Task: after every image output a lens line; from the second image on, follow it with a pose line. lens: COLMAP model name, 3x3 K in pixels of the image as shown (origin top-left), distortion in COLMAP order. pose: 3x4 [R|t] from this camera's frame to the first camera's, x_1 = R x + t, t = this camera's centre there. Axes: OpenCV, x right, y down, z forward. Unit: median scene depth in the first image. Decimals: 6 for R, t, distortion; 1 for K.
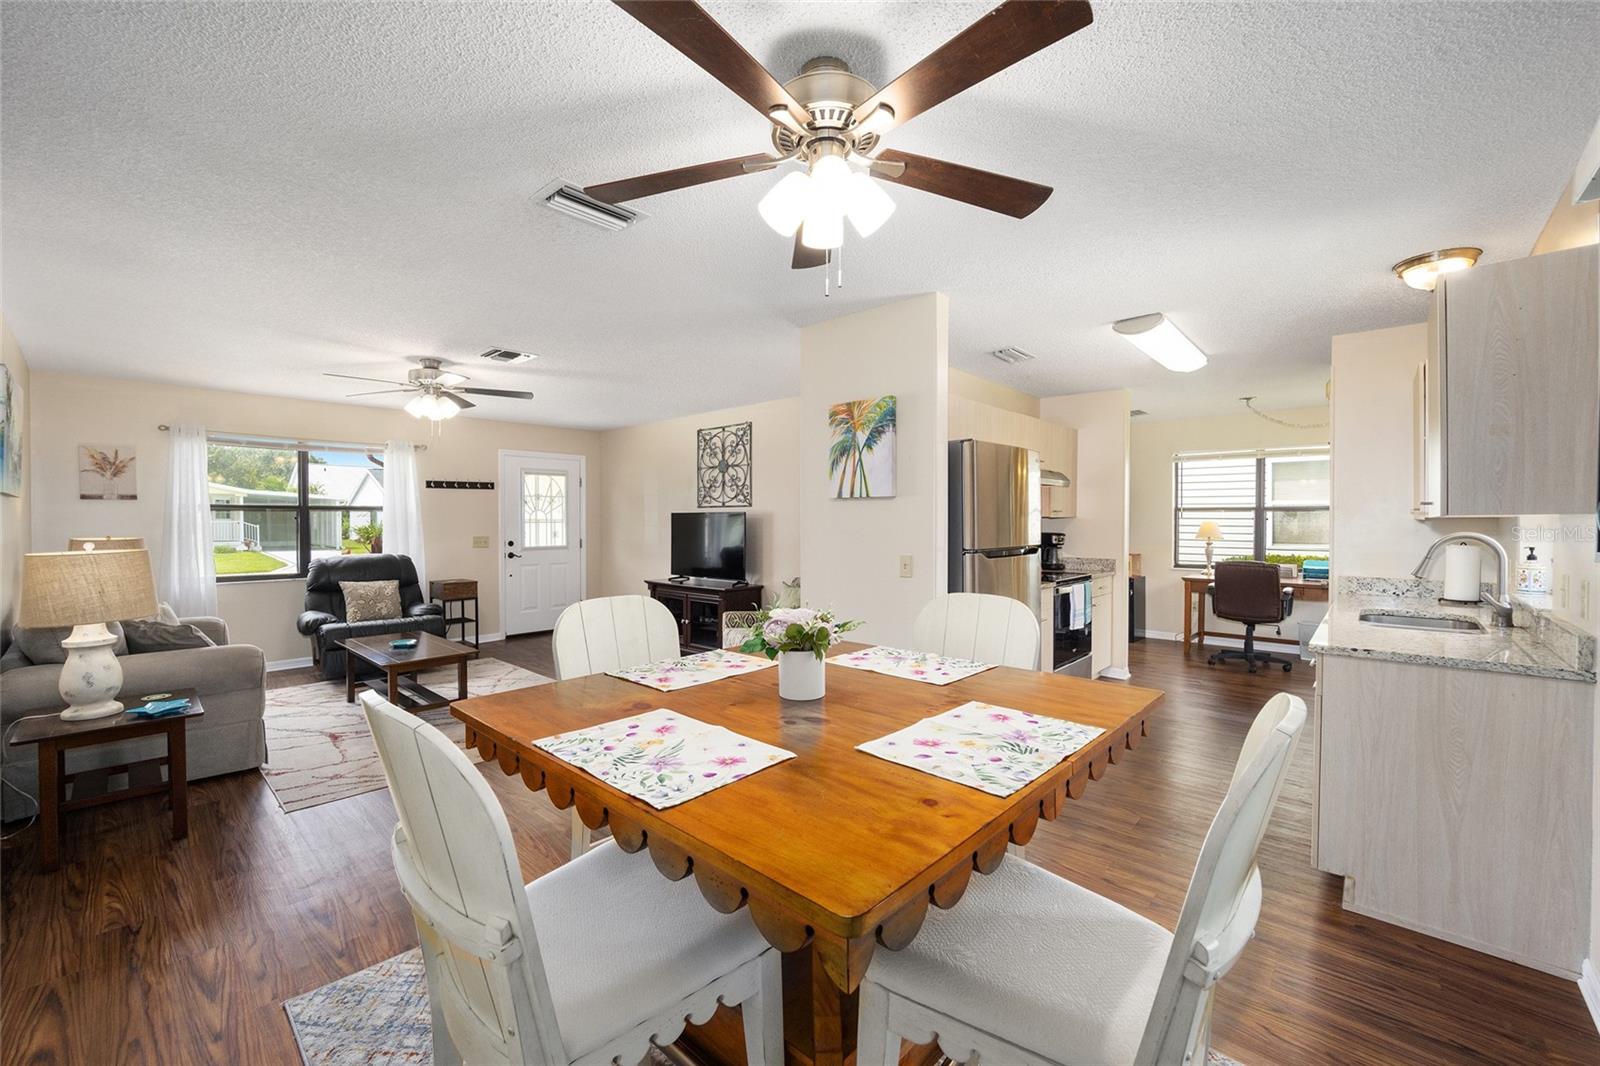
lens RADIAL K [[662.0, 0, 797.5], [0, 662.0, 529.7], [0, 0, 1]] dist [-0.001775, 0.000143]
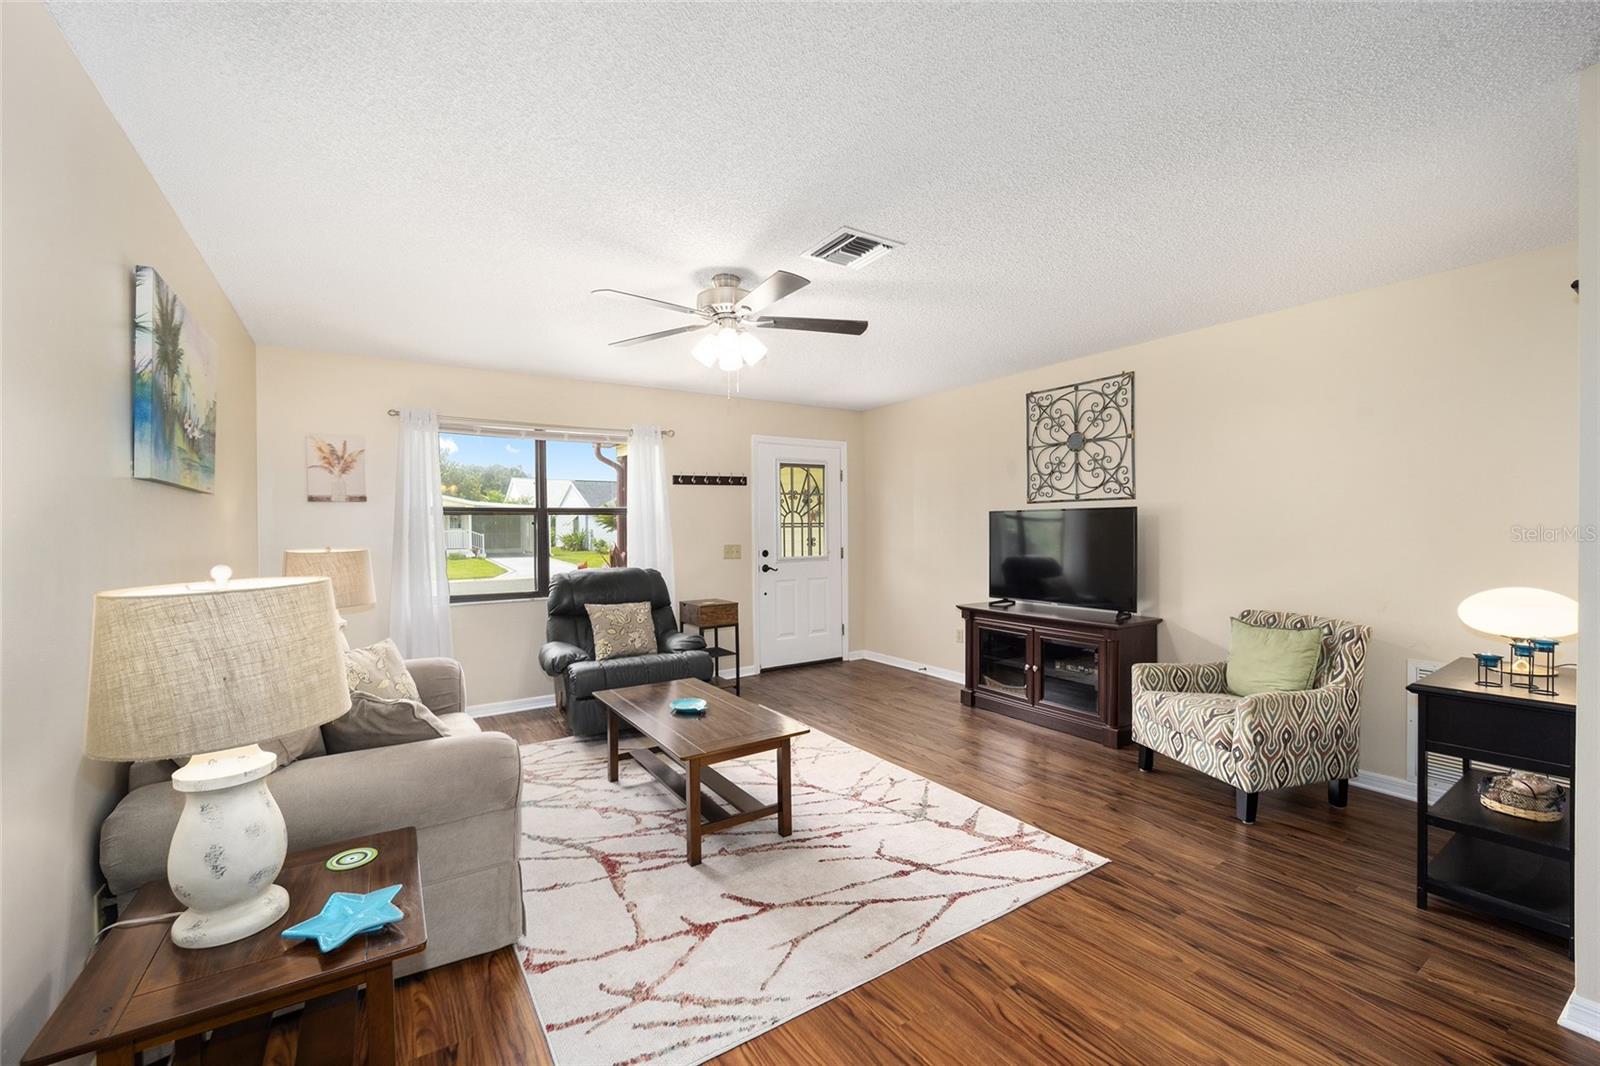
lens RADIAL K [[662.0, 0, 801.5], [0, 662.0, 536.3], [0, 0, 1]] dist [-0.001775, 0.000143]
pose [[0.972841, -0.006140, -0.231393, -0.249881], [0.006443, 0.999979, 0.000553, 0.000275], [0.231385, -0.002029, 0.972860, 0.285630]]
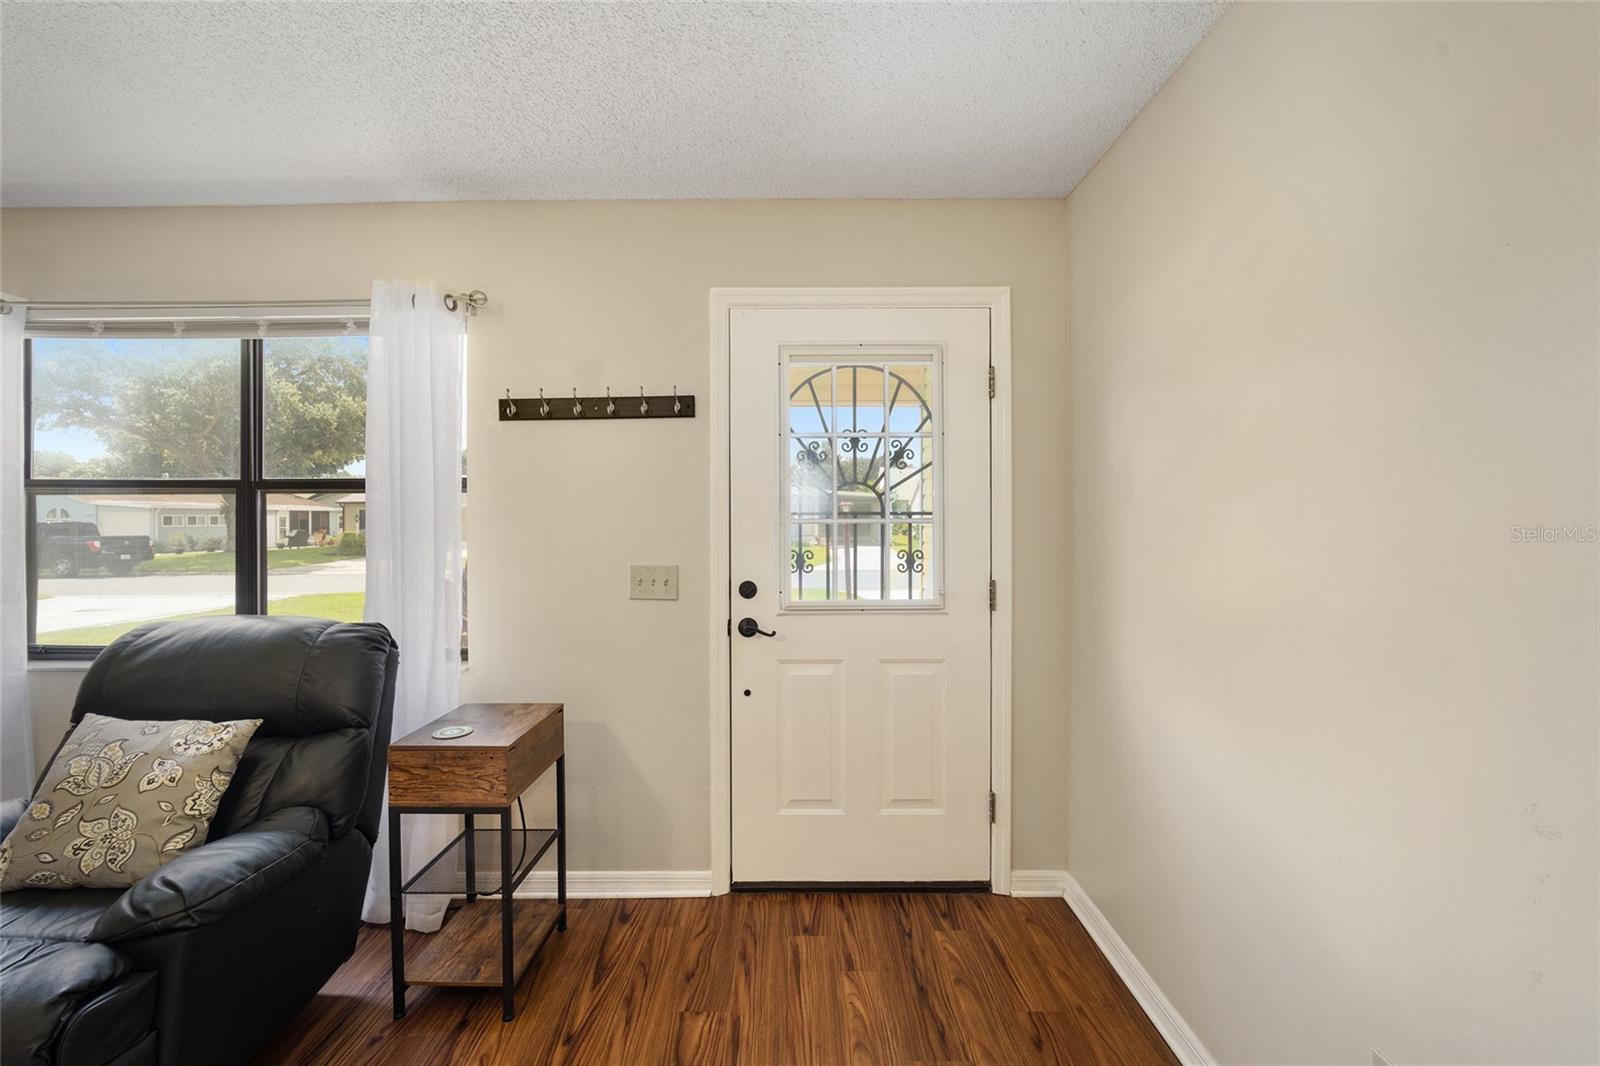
lens RADIAL K [[662.0, 0, 799.0], [0, 662.0, 525.3], [0, 0, 1]] dist [-0.001775, 0.000143]
pose [[0.673108, 0.011920, -0.739448, -0.225669], [-0.009736, 0.999926, 0.007256, -0.014592], [0.739480, 0.002315, 0.673174, 0.977490]]
